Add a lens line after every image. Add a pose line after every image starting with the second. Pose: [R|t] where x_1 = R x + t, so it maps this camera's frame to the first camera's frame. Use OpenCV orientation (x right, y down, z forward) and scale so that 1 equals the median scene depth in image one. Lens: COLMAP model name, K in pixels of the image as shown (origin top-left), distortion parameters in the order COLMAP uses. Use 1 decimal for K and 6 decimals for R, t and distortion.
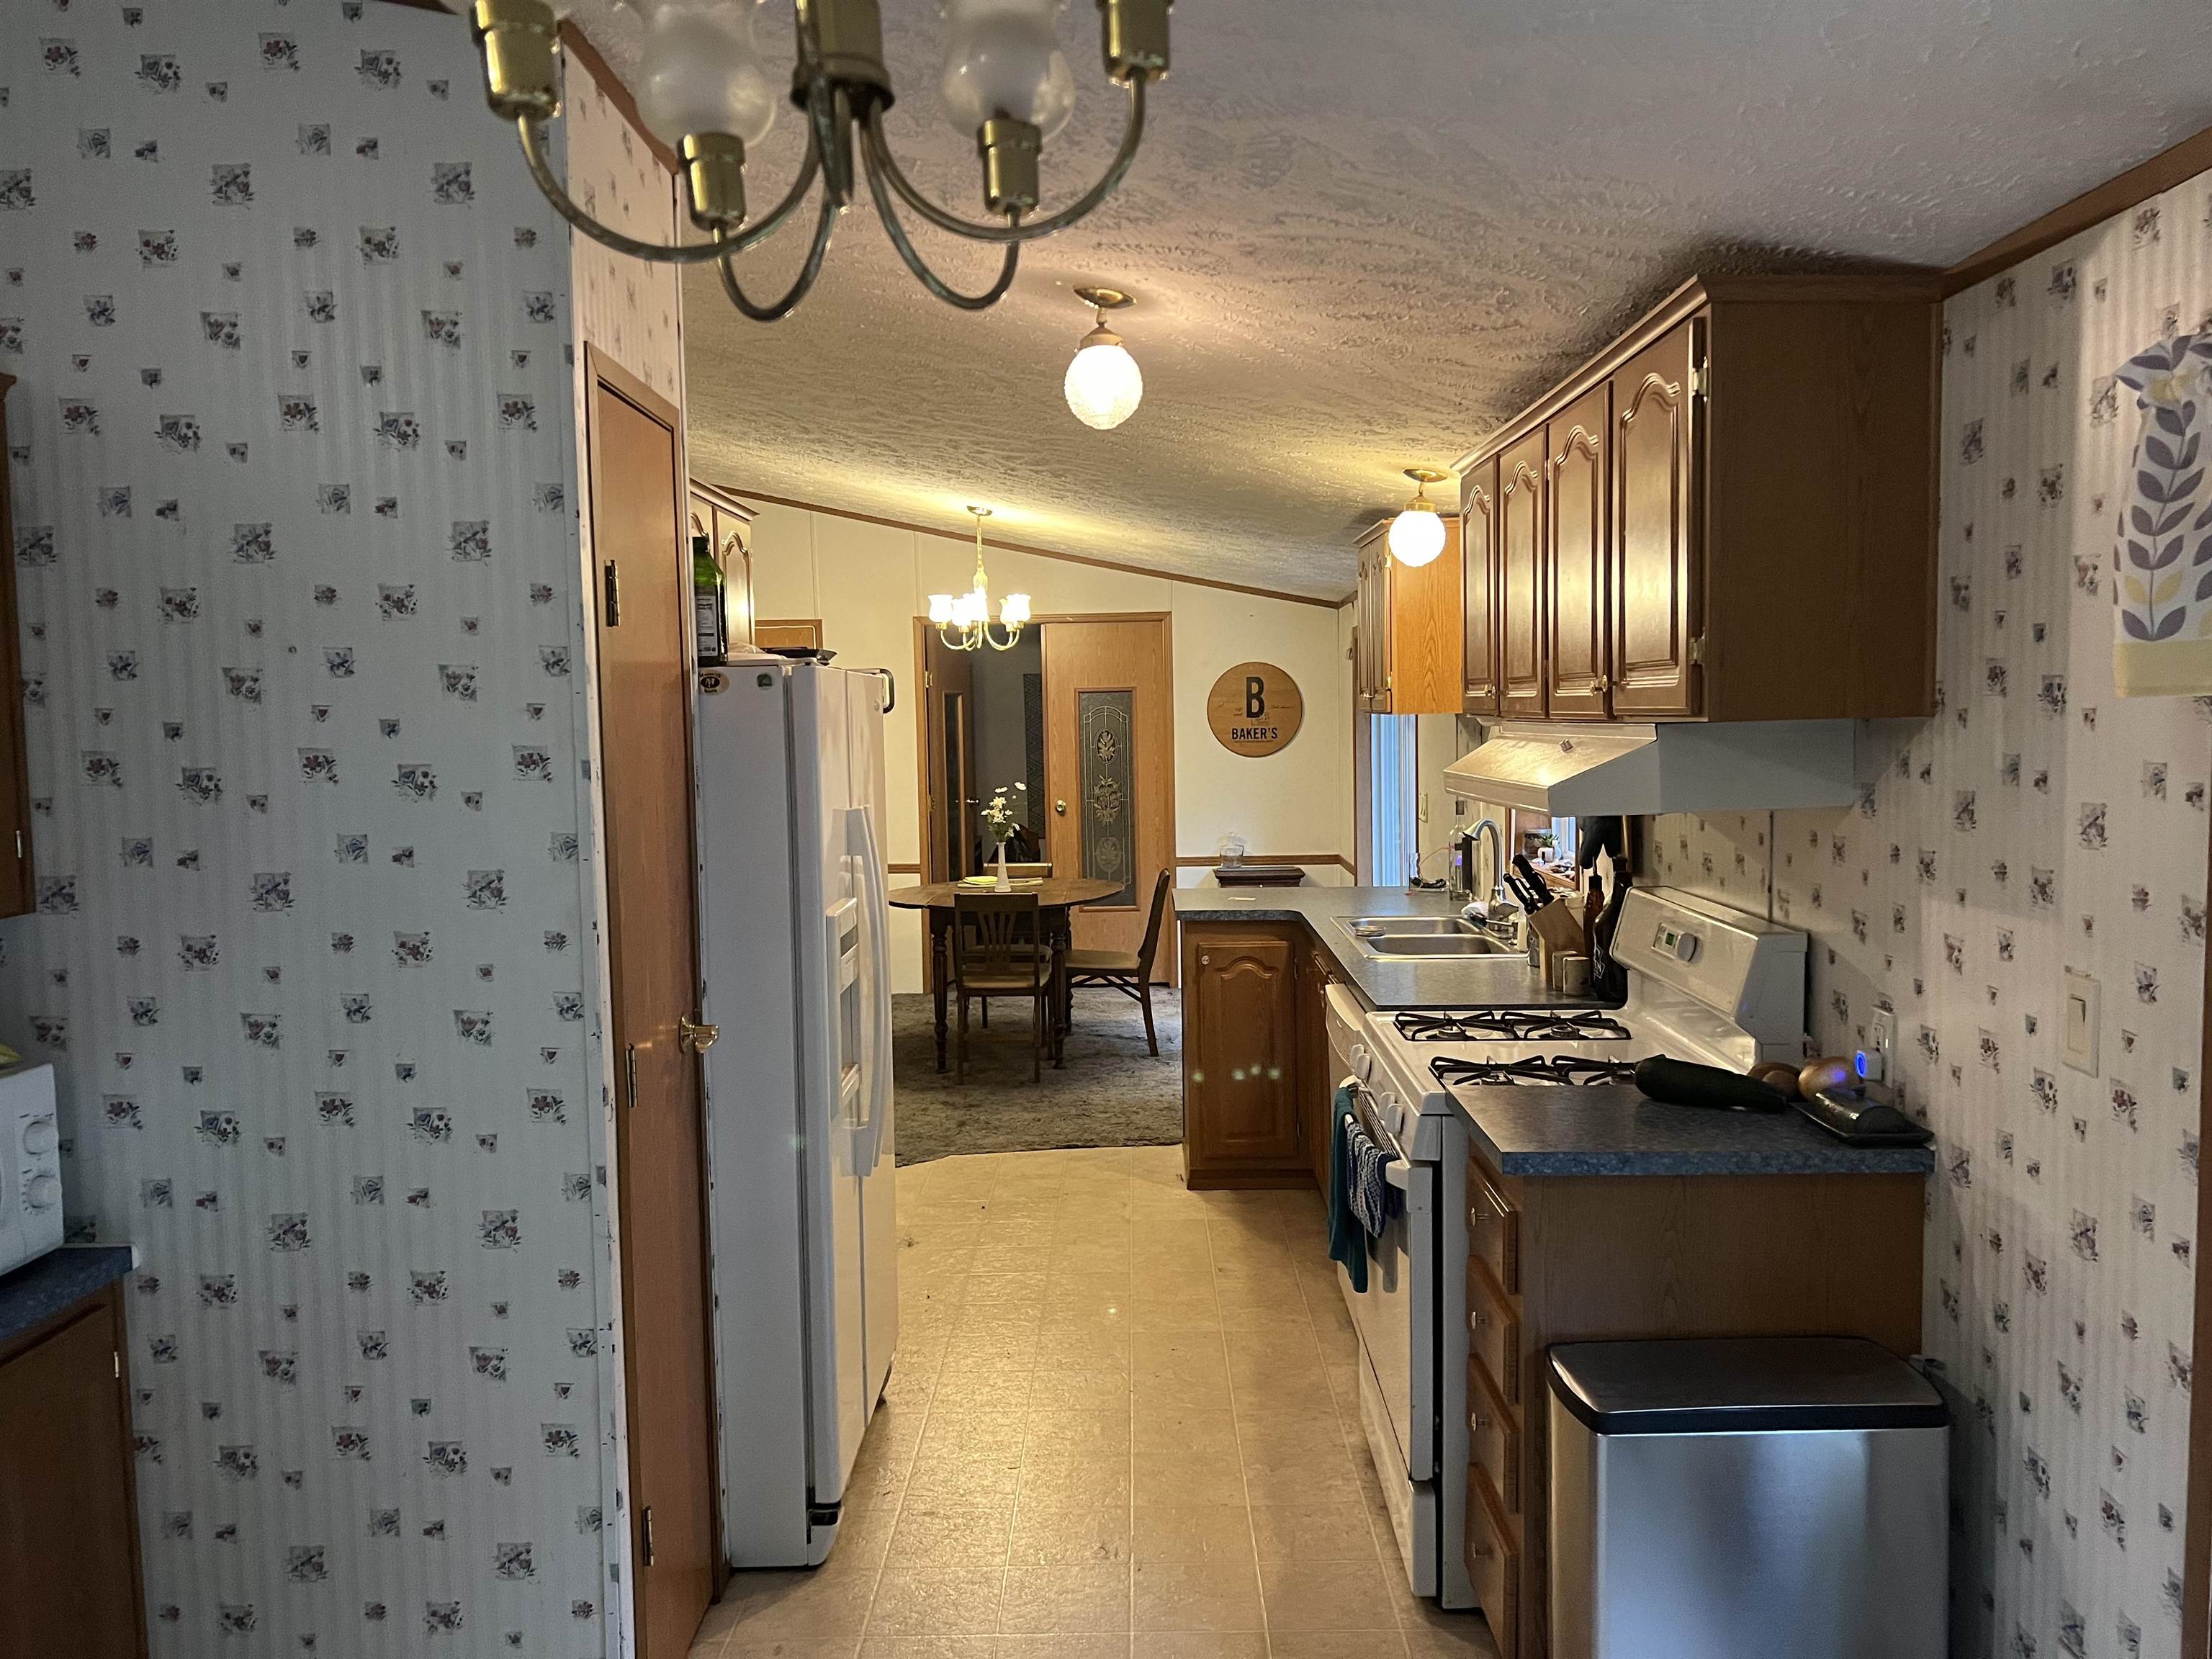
lens RADIAL K [[1624.9, 0, 1102.8], [0, 1624.9, 836.9], [0, 0, 1]] dist [0.036296, -0.043039]
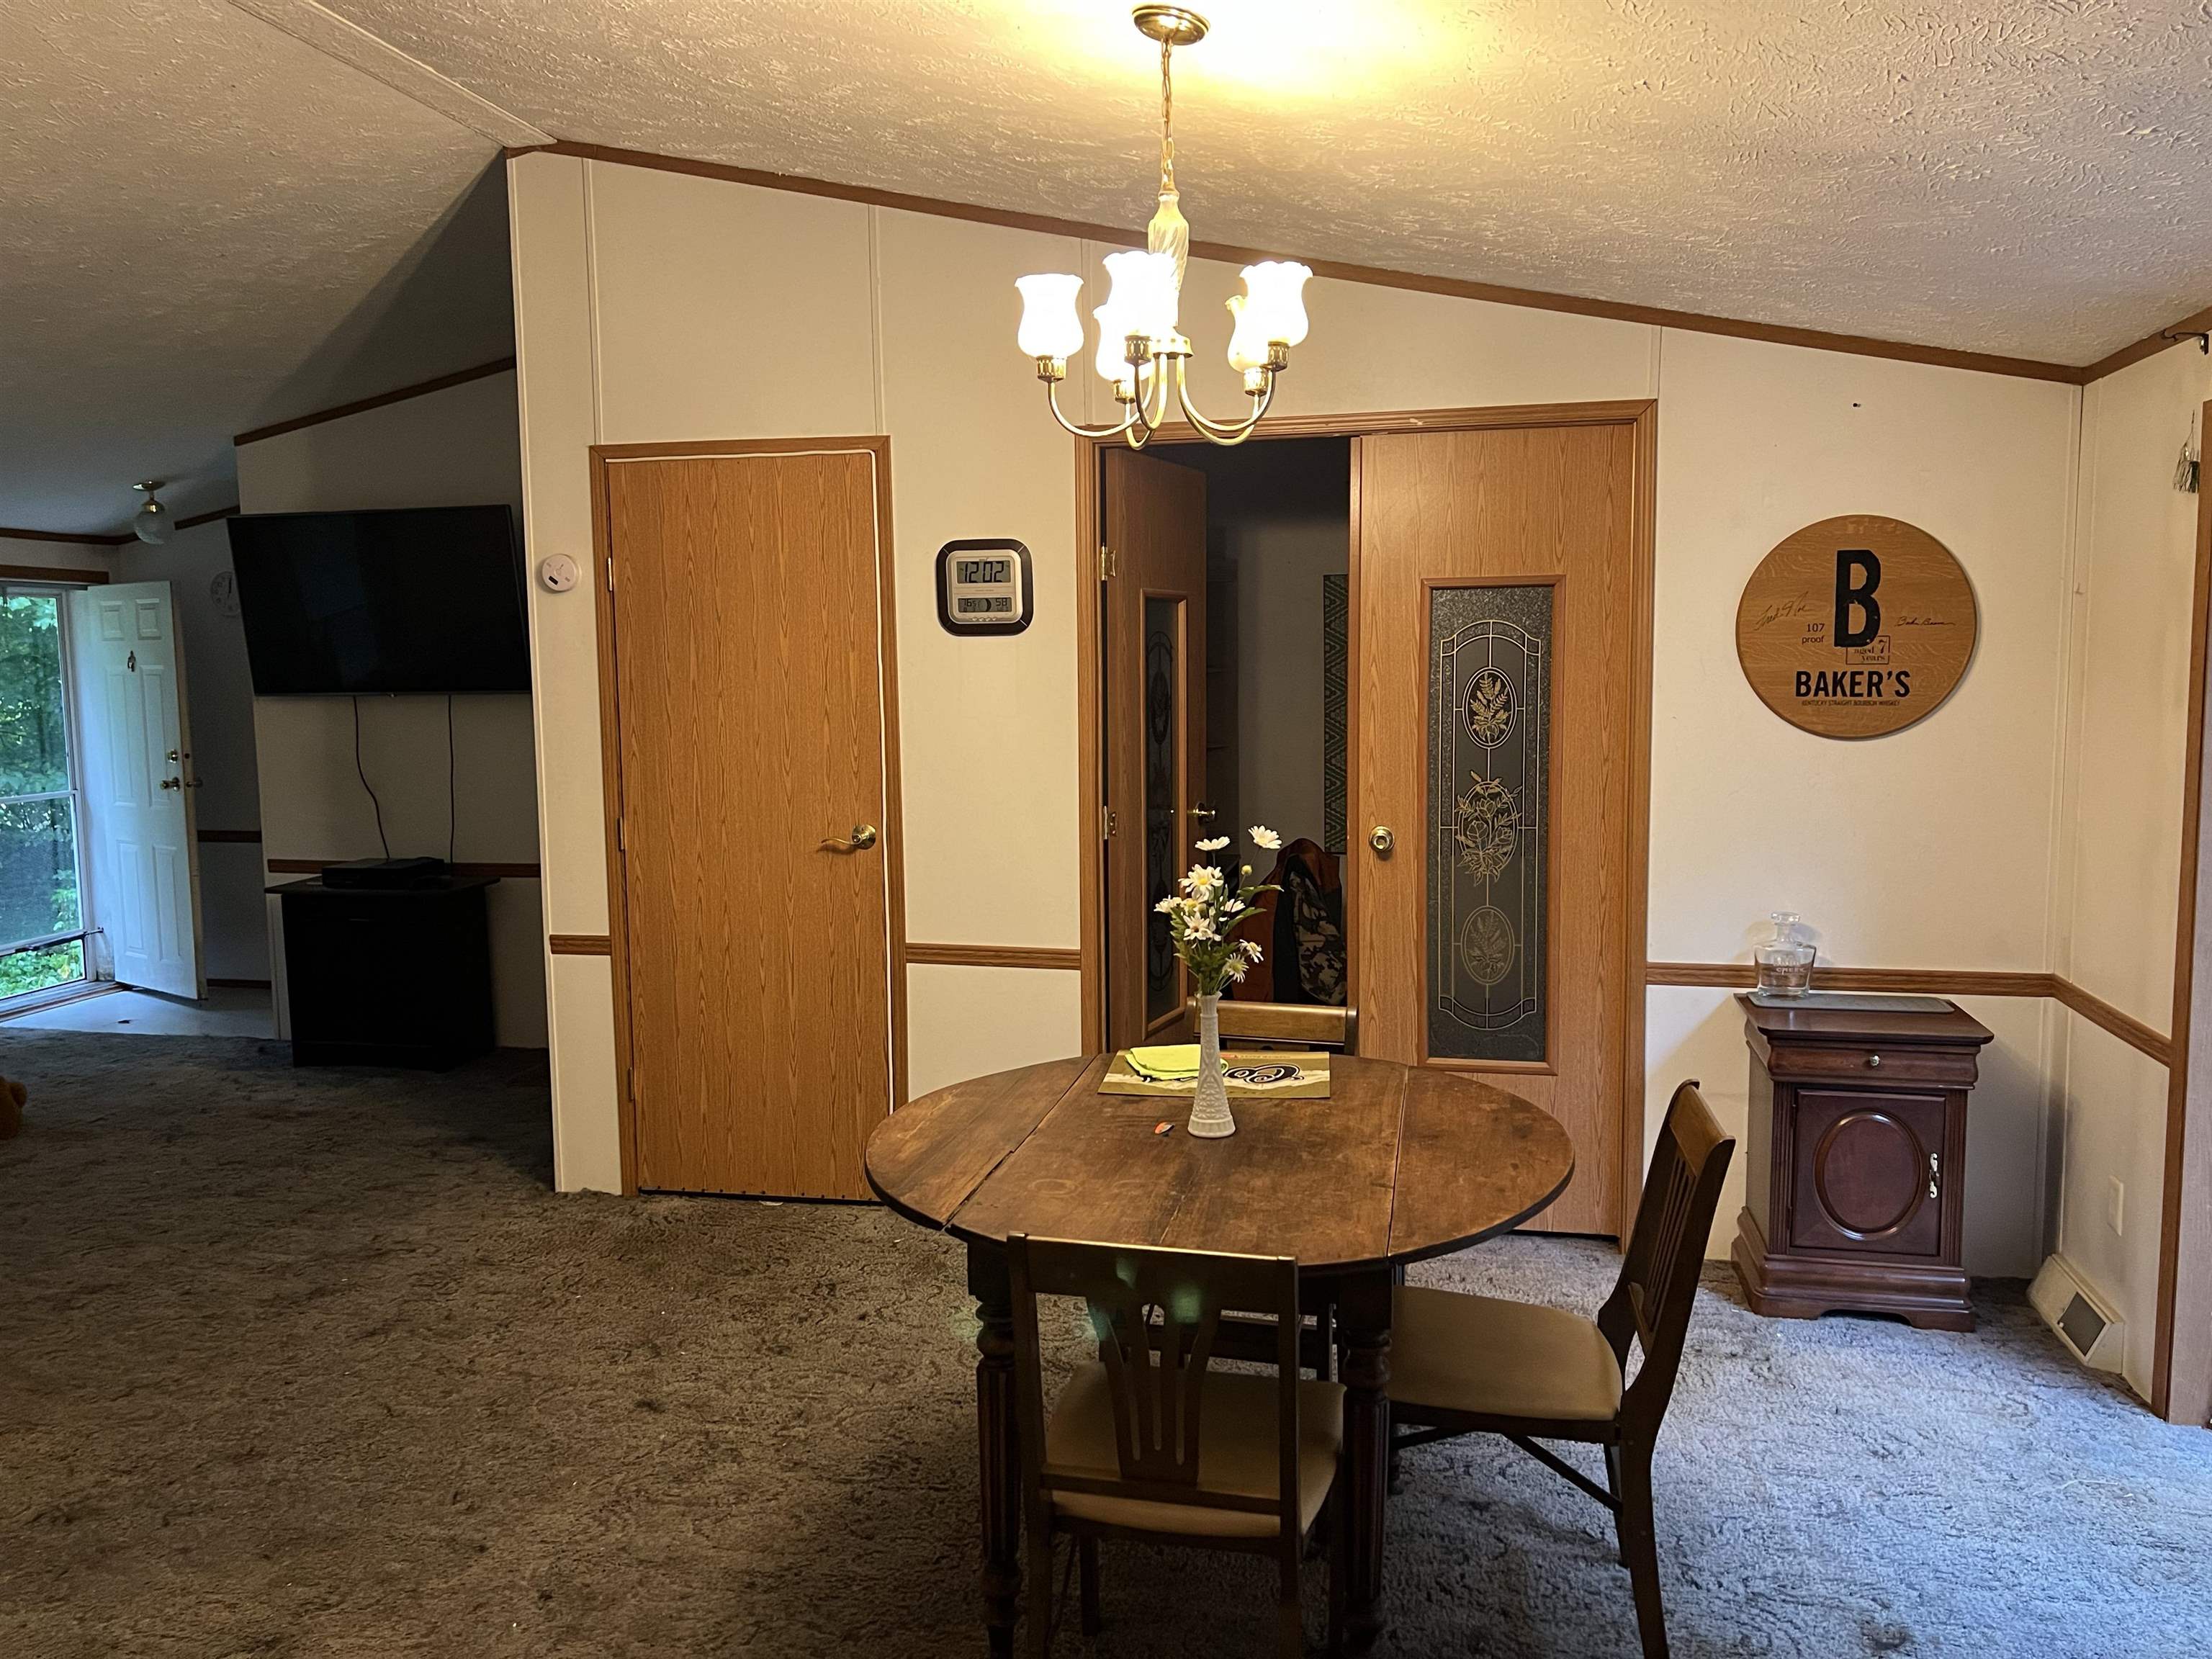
lens RADIAL K [[1624.9, 0, 1089.6], [0, 1624.9, 826.4], [0, 0, 1]] dist [0.036296, -0.043039]
pose [[0.979458, 0.029106, -0.199538, -0.015650], [-0.023215, 0.999224, 0.031804, -0.035396], [0.200309, -0.026518, 0.979374, 0.540728]]
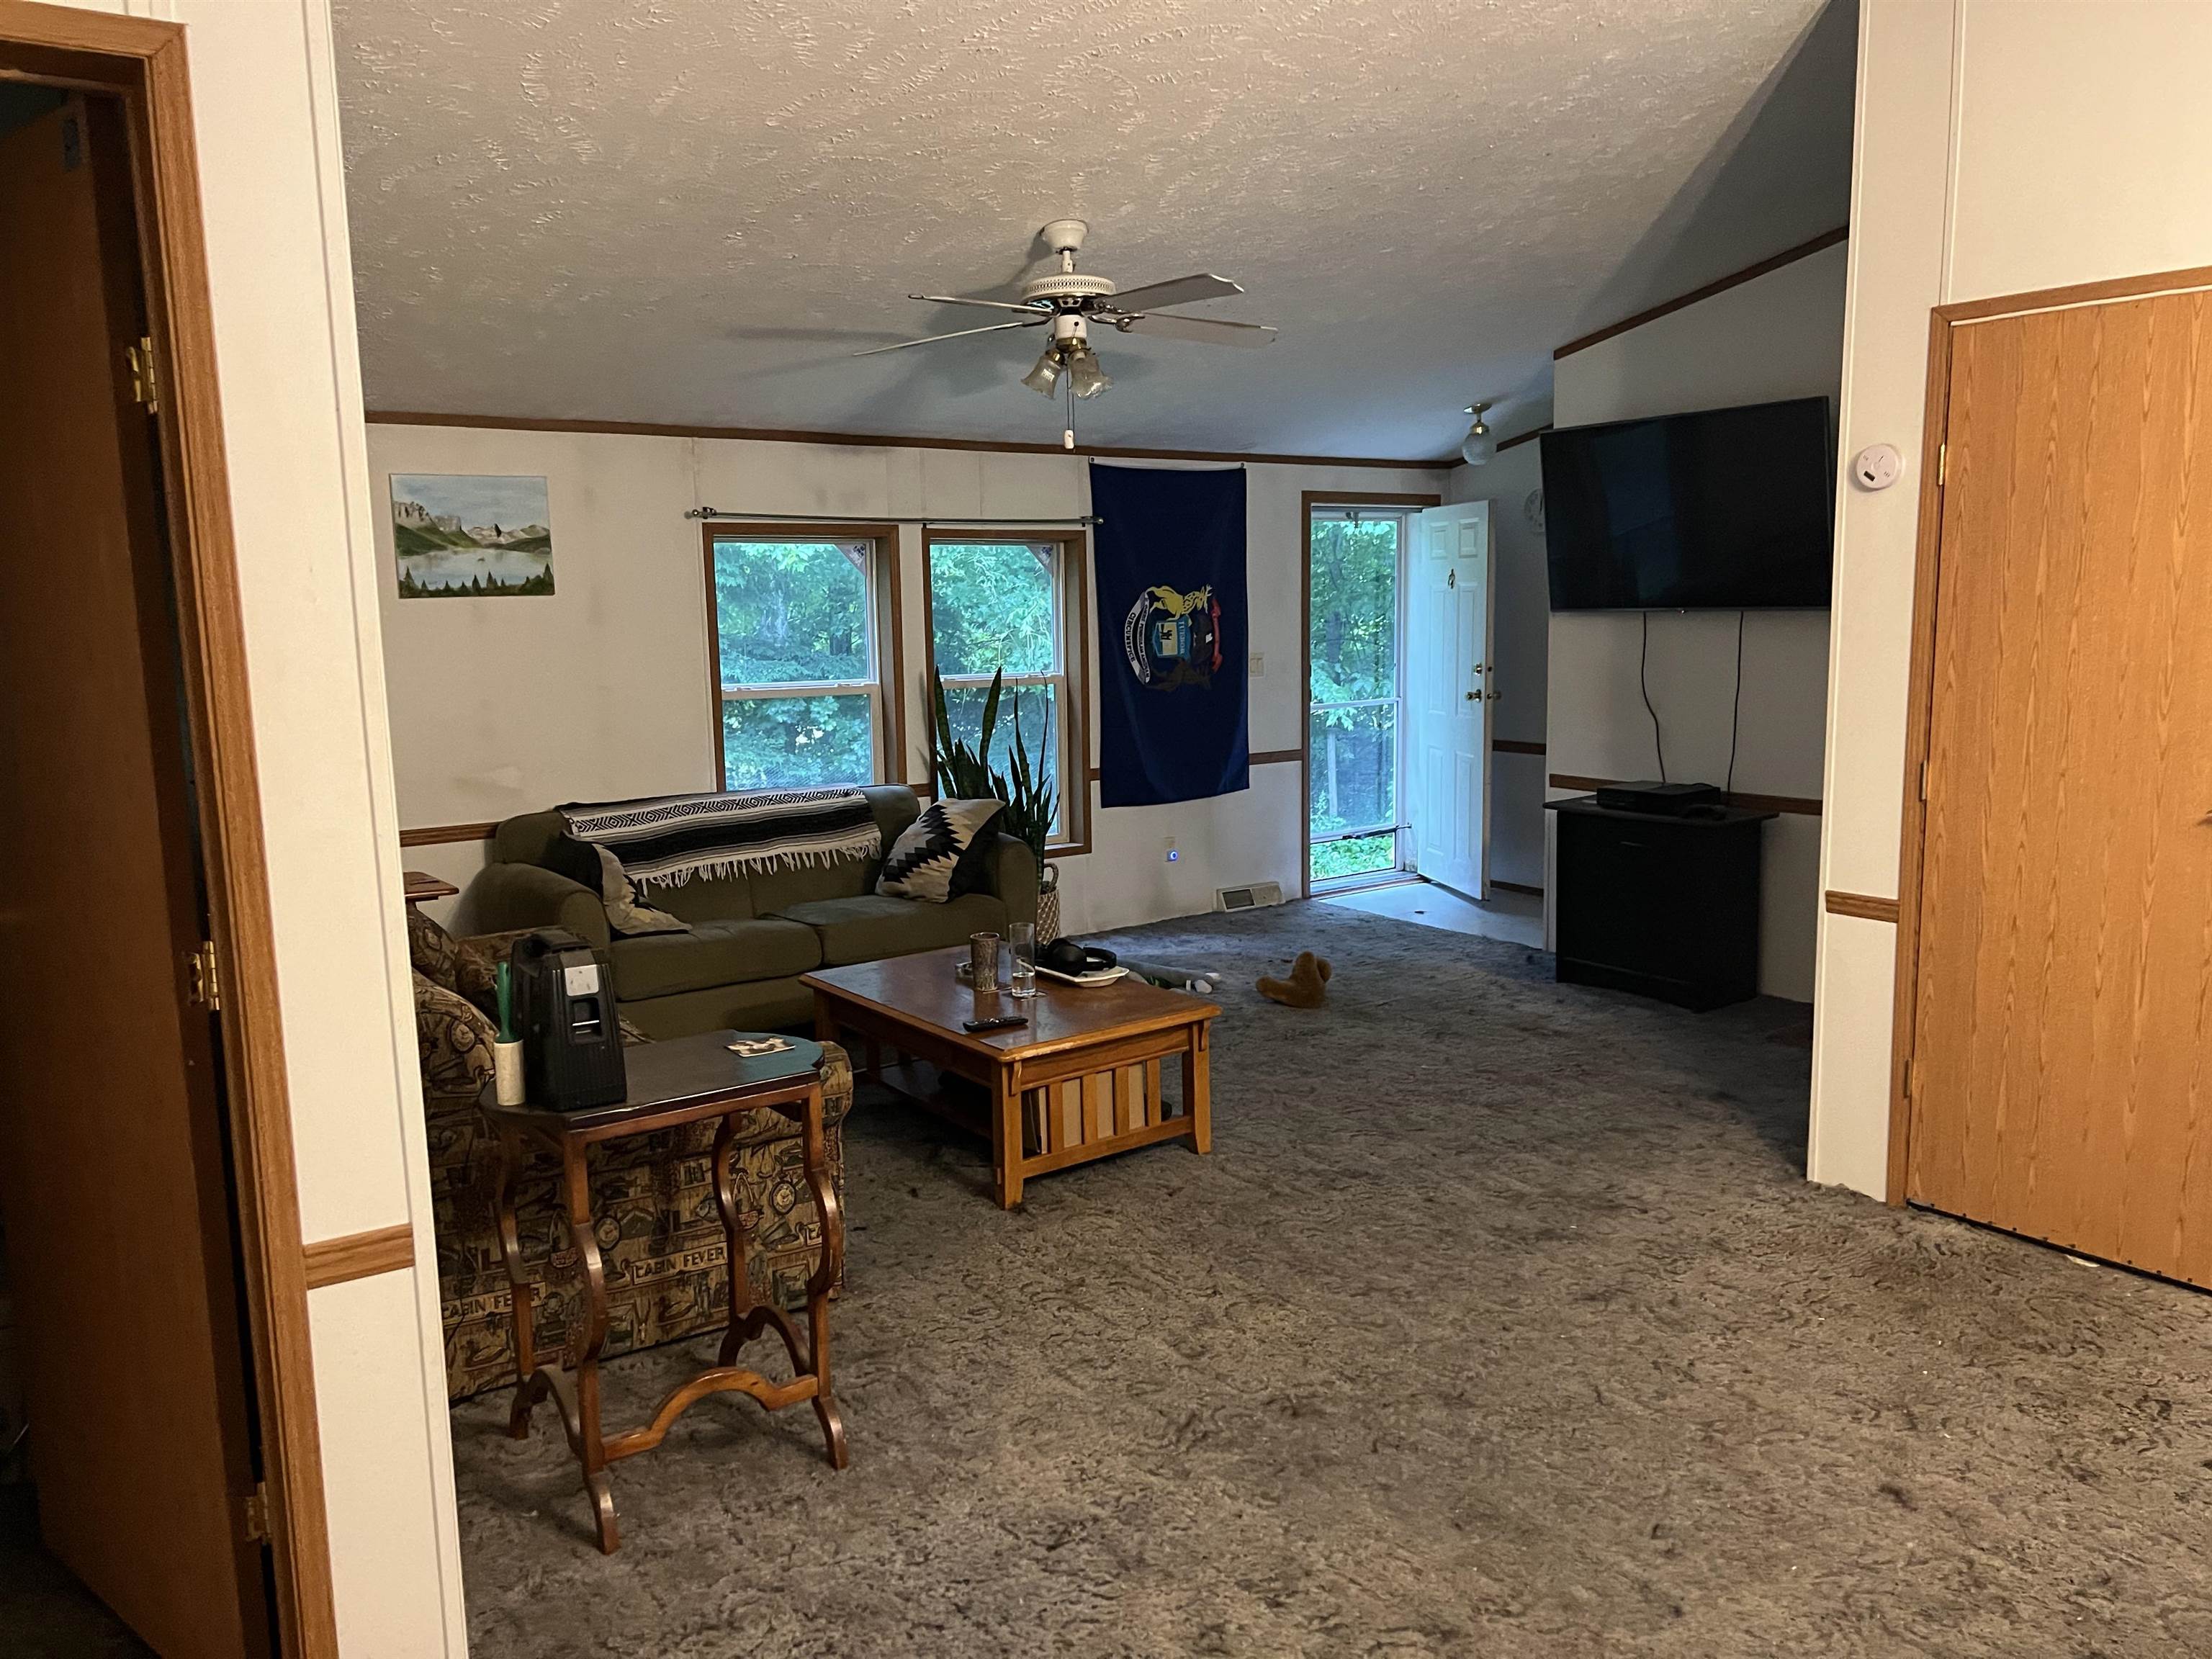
lens RADIAL K [[1624.9, 0, 1144.9], [0, 1624.9, 833.2], [0, 0, 1]] dist [0.036296, -0.043039]
pose [[0.598656, 0.127022, -0.790870, -0.033424], [-0.055699, 0.991558, 0.117093, -0.037265], [0.799067, -0.026048, 0.600677, 0.573185]]
